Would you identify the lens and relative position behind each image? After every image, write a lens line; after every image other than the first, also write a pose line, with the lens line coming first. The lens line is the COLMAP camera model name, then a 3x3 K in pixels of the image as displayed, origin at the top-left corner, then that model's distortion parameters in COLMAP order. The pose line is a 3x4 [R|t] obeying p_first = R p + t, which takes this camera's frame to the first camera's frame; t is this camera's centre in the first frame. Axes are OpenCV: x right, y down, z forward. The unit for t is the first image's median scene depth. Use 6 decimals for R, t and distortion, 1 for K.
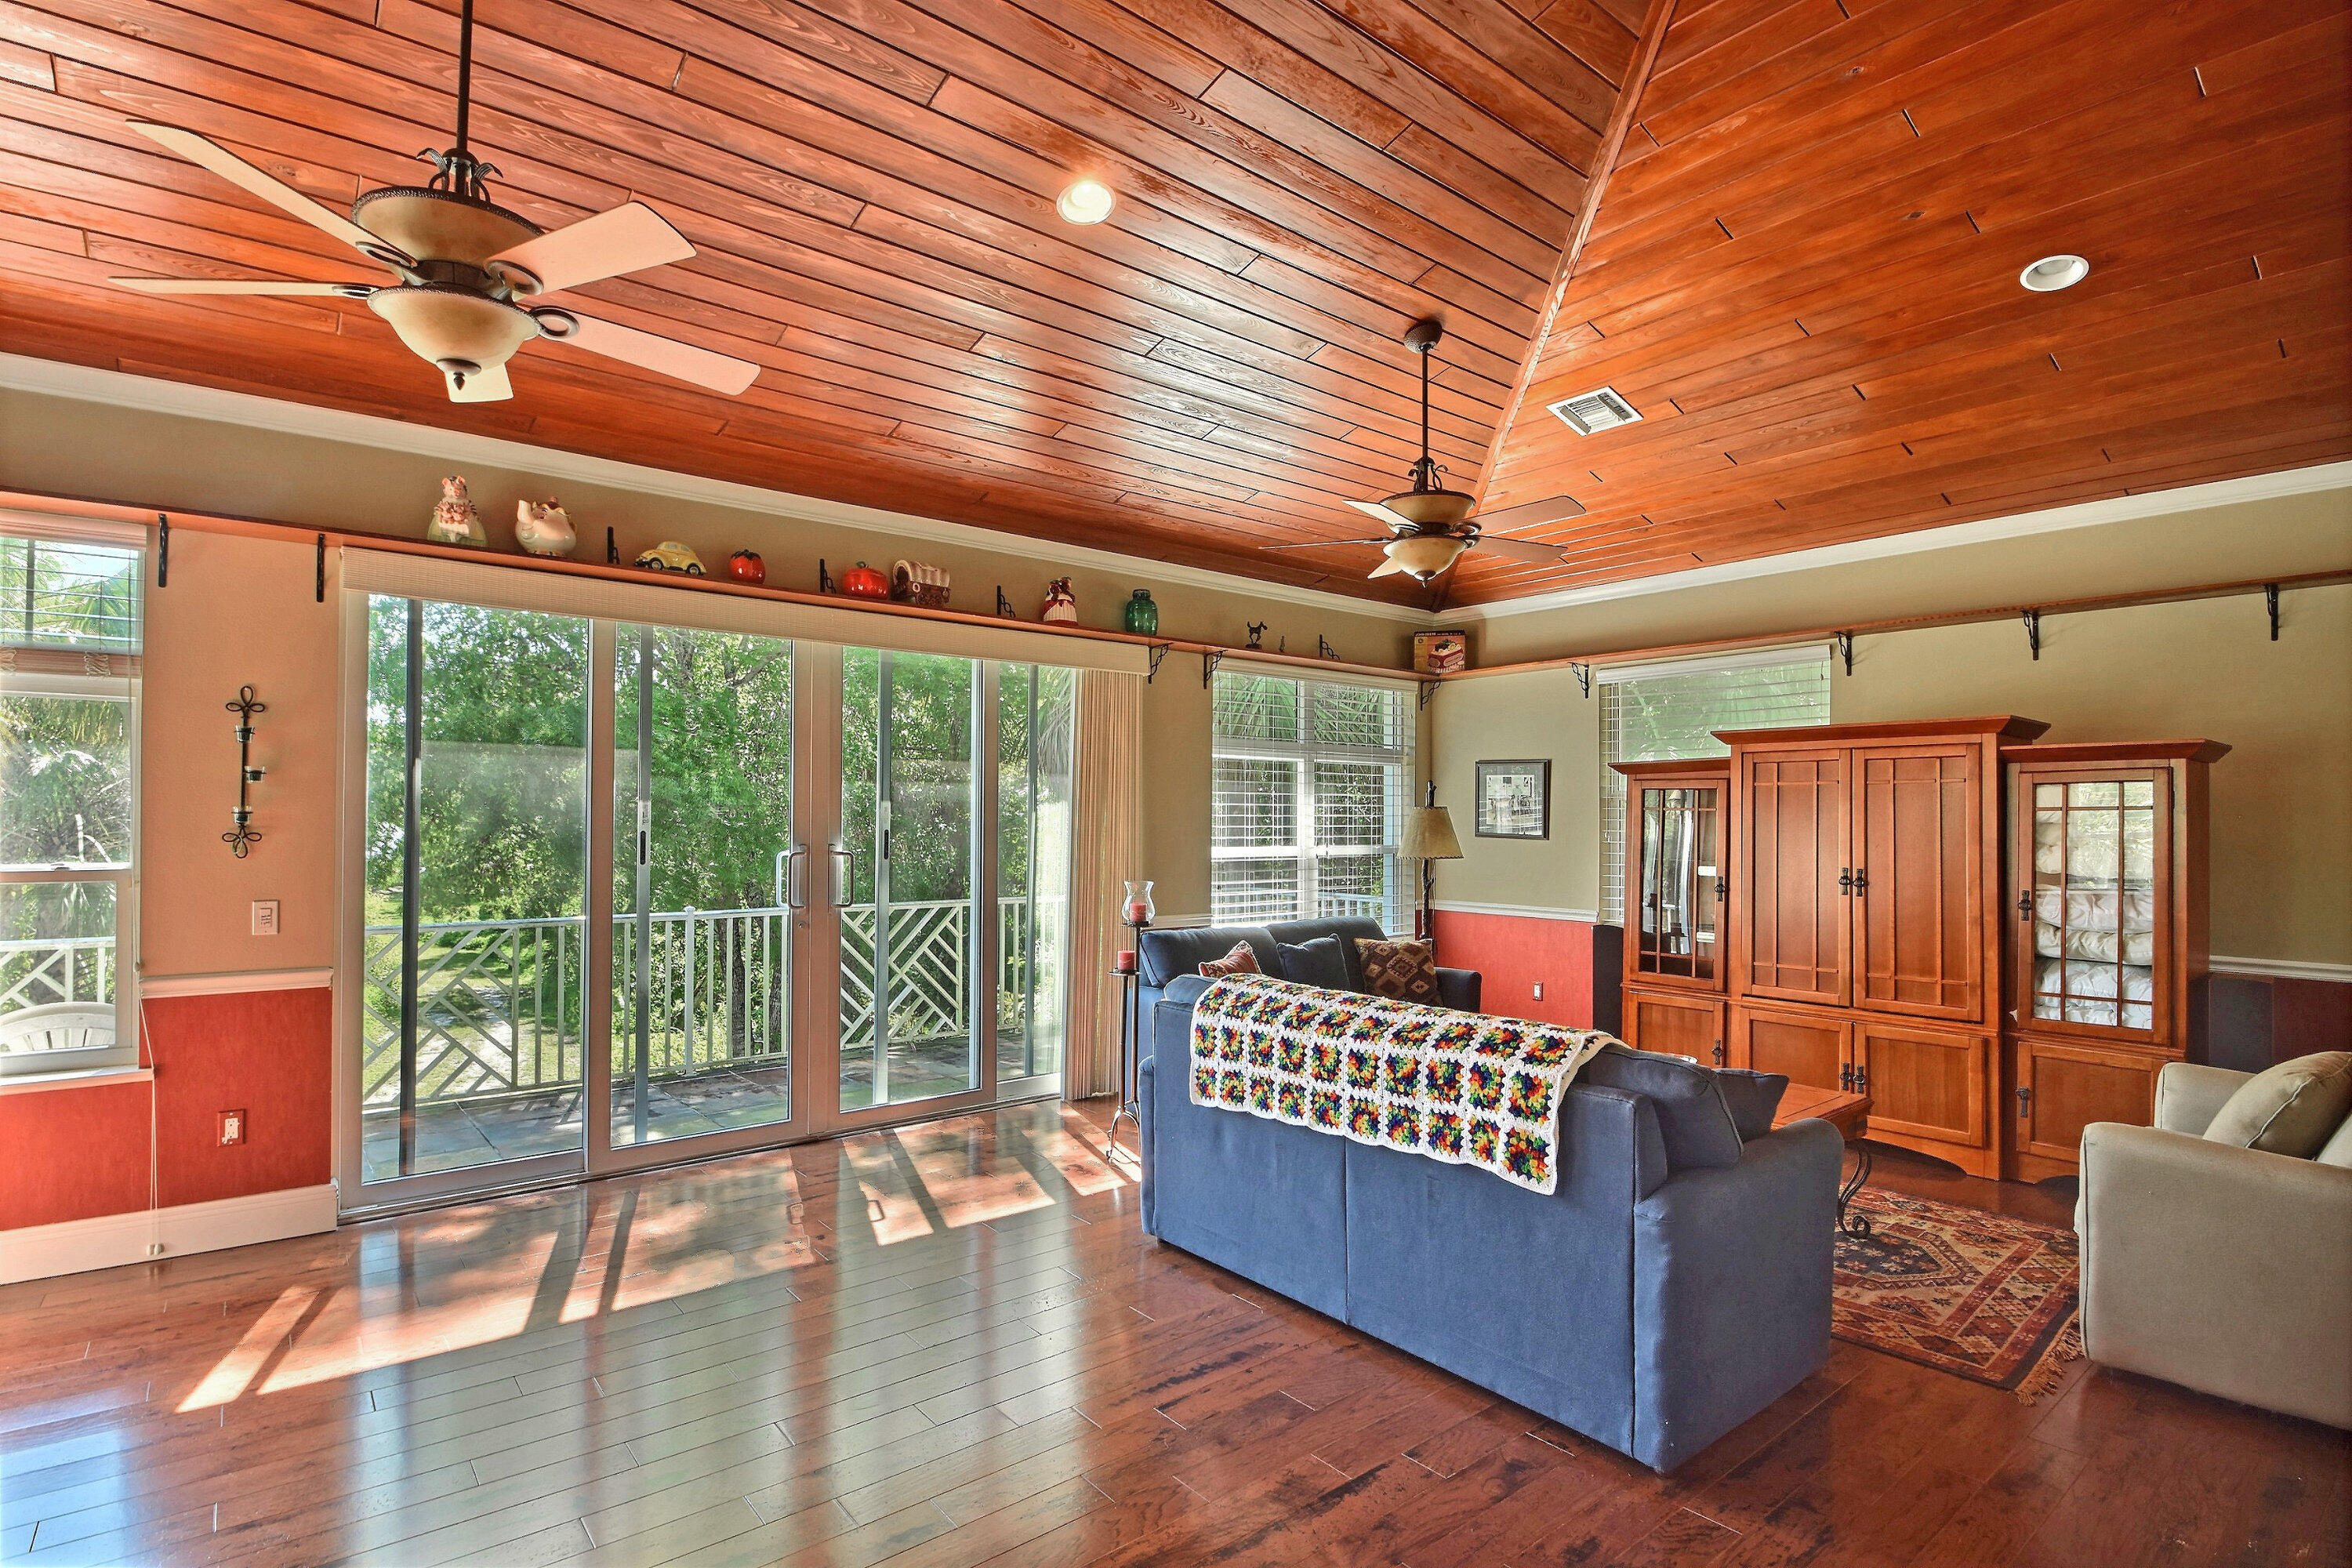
lens RADIAL K [[1122.5, 0, 1176.0], [0, 1122.5, 784.0], [0, 0, 1]] dist [0.001617, 0.000213]
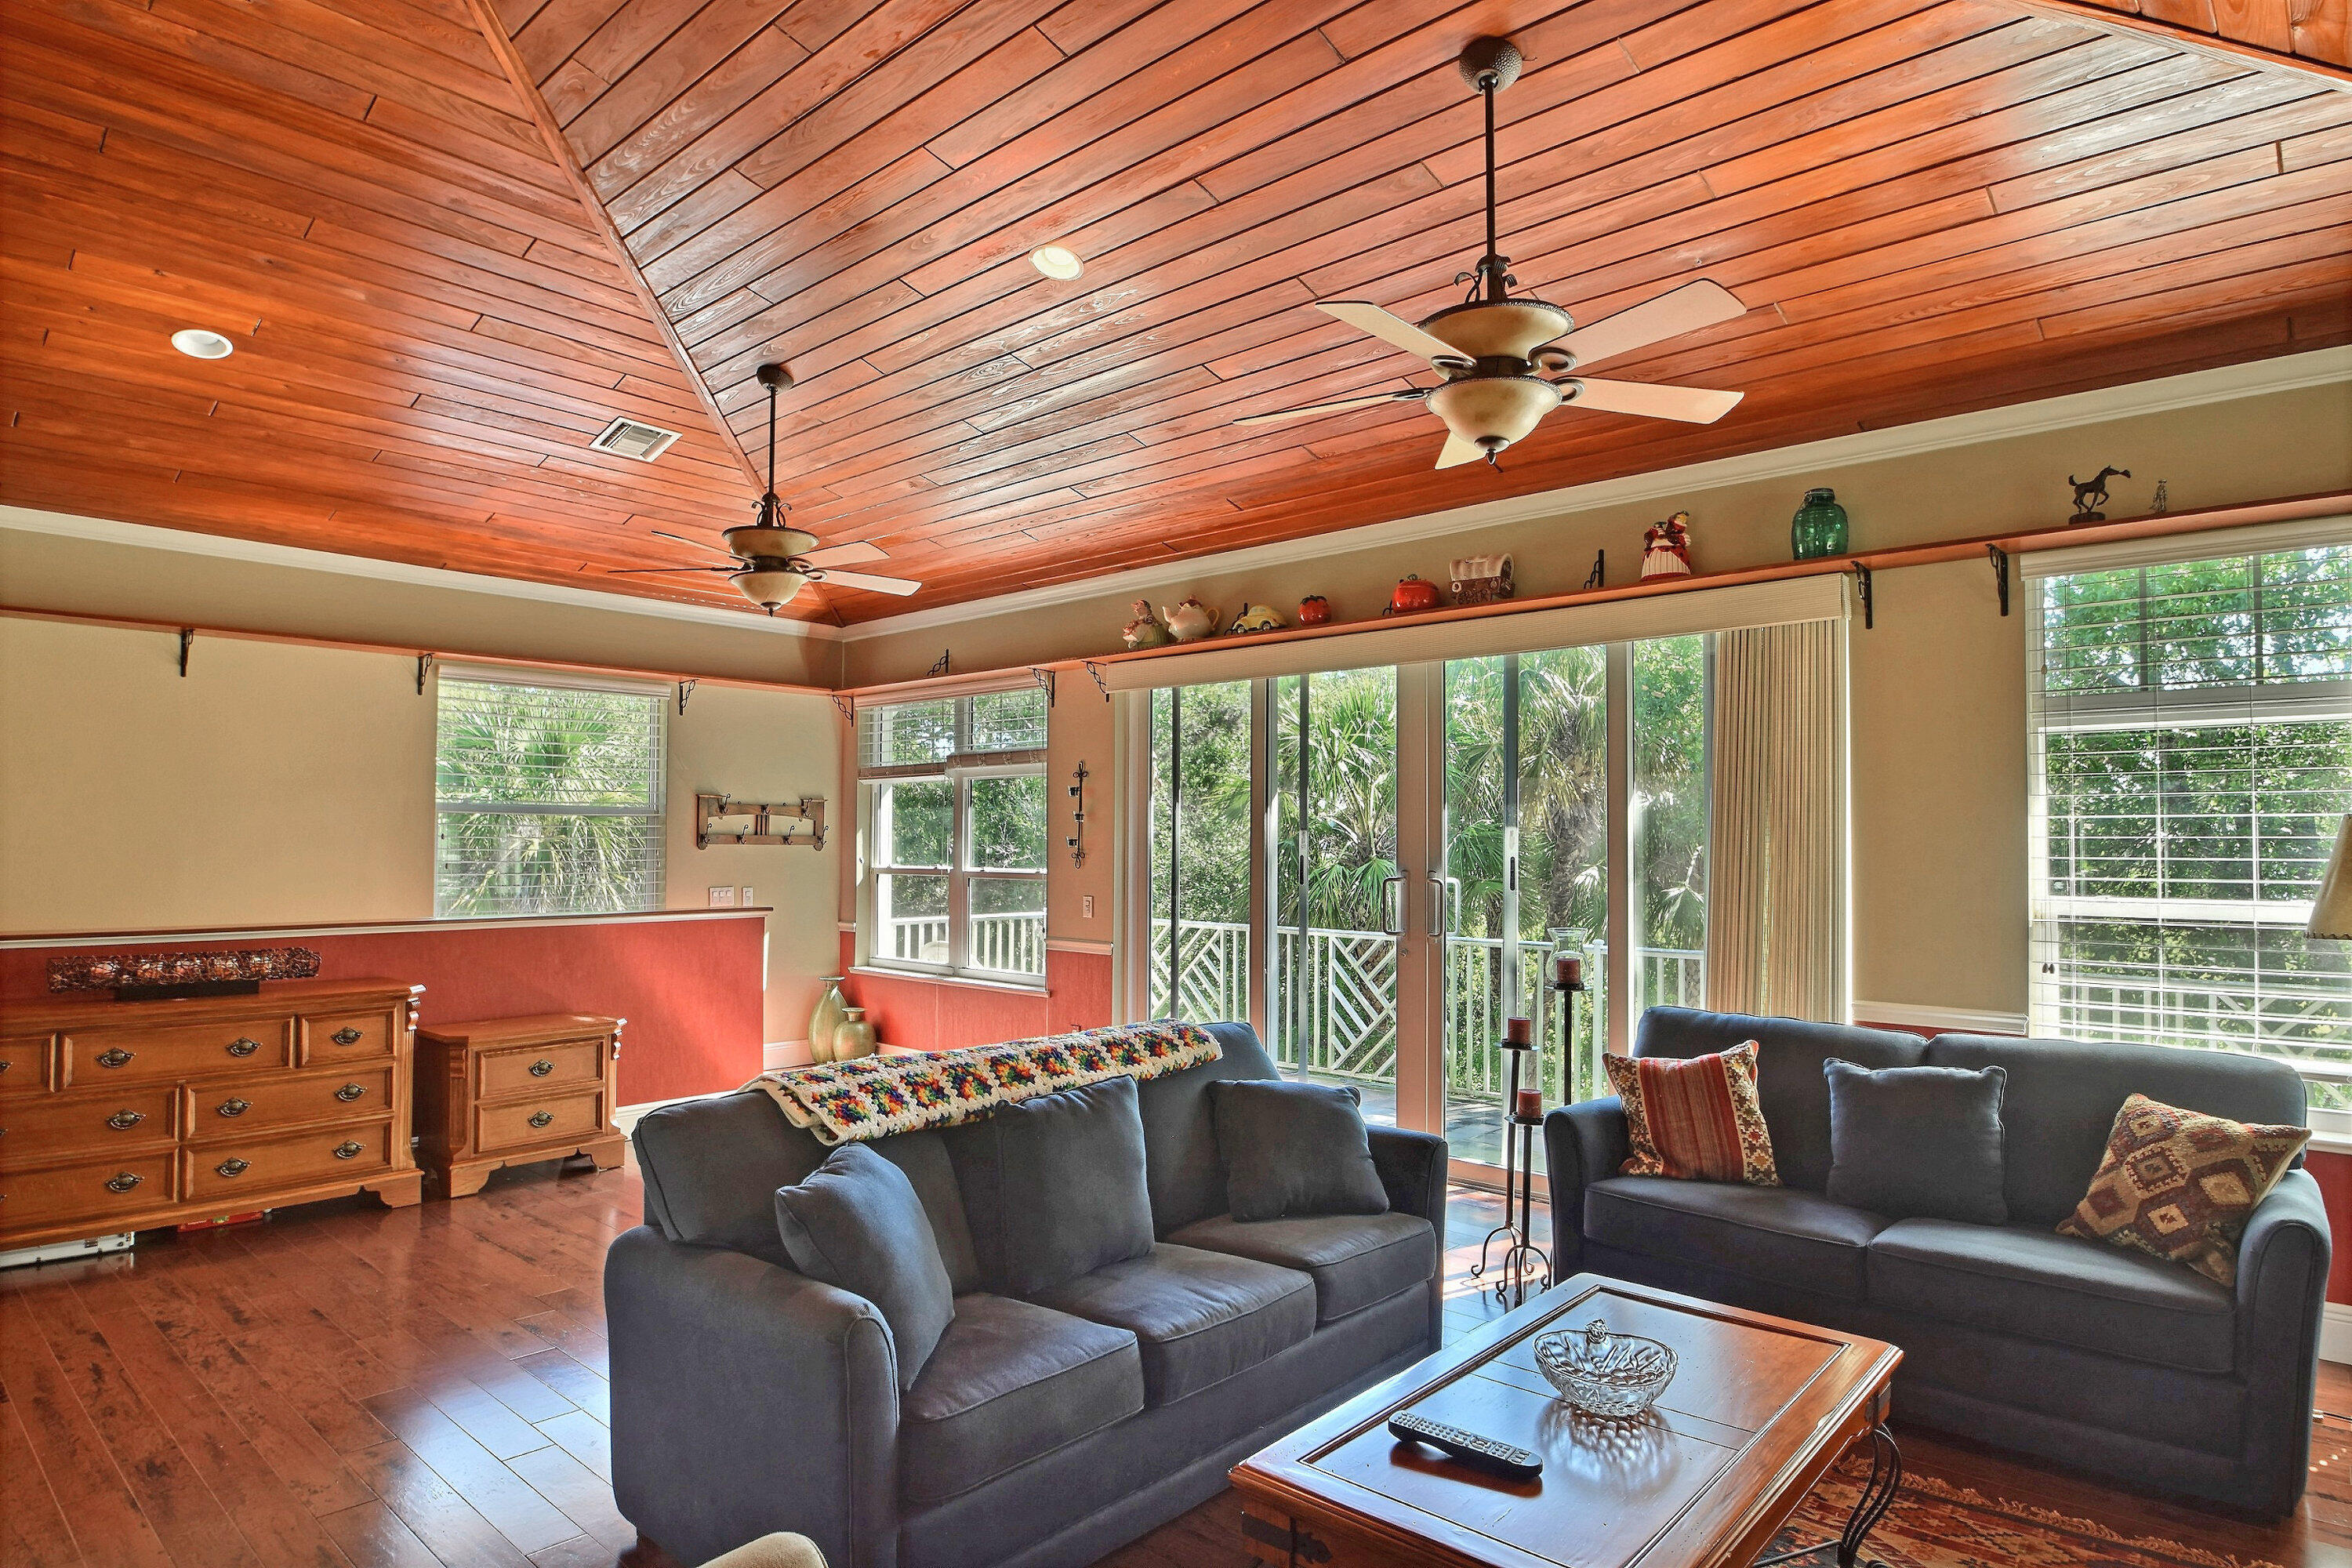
lens RADIAL K [[1316.7, 0, 1176.0], [0, 1316.7, 784.0], [0, 0, 1]] dist [-0.003556, -0.000428]
pose [[0.163099, -0.047205, -0.985480, 0.745839], [0.025861, 0.998716, -0.043559, 0.022389], [0.986271, -0.018381, 0.164111, 0.585021]]
